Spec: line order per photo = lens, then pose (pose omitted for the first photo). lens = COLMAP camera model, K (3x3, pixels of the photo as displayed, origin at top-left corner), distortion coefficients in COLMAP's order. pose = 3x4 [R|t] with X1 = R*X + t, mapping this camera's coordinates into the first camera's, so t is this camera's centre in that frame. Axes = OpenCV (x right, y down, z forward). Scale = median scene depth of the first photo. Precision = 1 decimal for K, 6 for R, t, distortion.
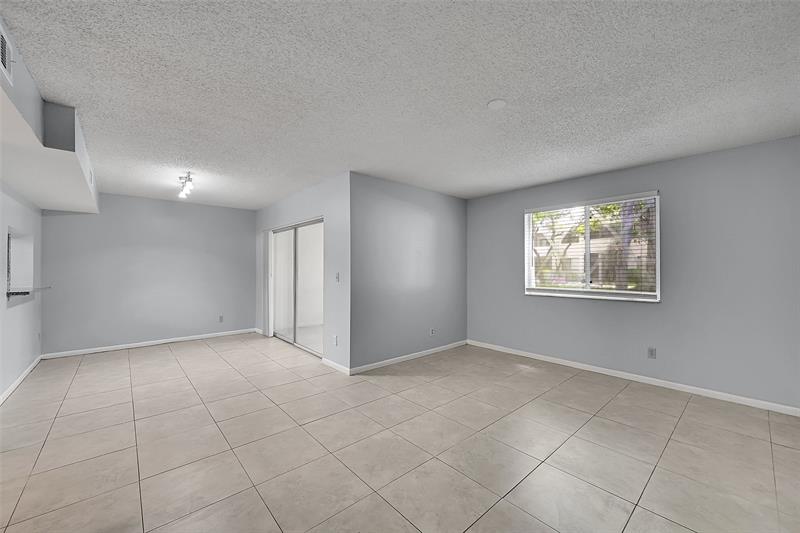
lens RADIAL K [[314.7, 0, 395.3], [0, 314.7, 267.8], [0, 0, 1]] dist [0.001761, 0.000264]
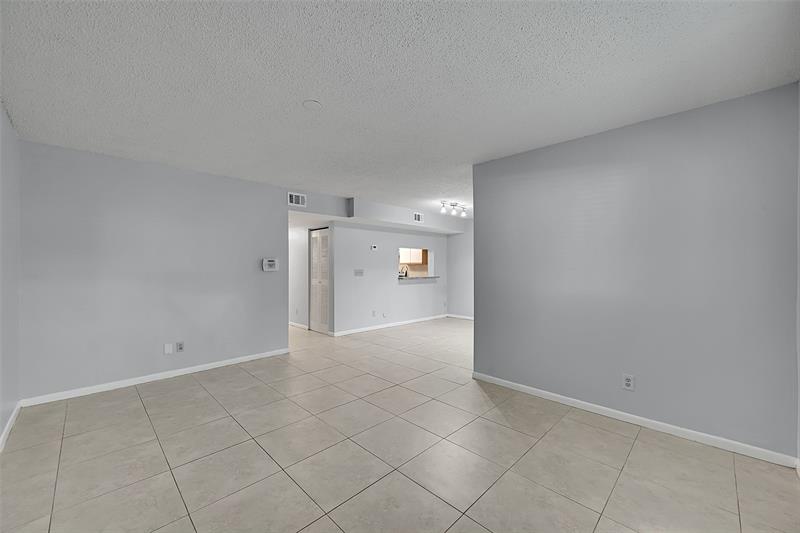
lens RADIAL K [[314.7, 0, 396.1], [0, 314.7, 265.2], [0, 0, 1]] dist [0.001761, 0.000264]
pose [[0.065078, 0.003663, -0.997873, 0.782411], [0.010376, 0.999937, 0.004348, -0.011706], [0.997826, -0.010637, 0.065036, 0.684217]]
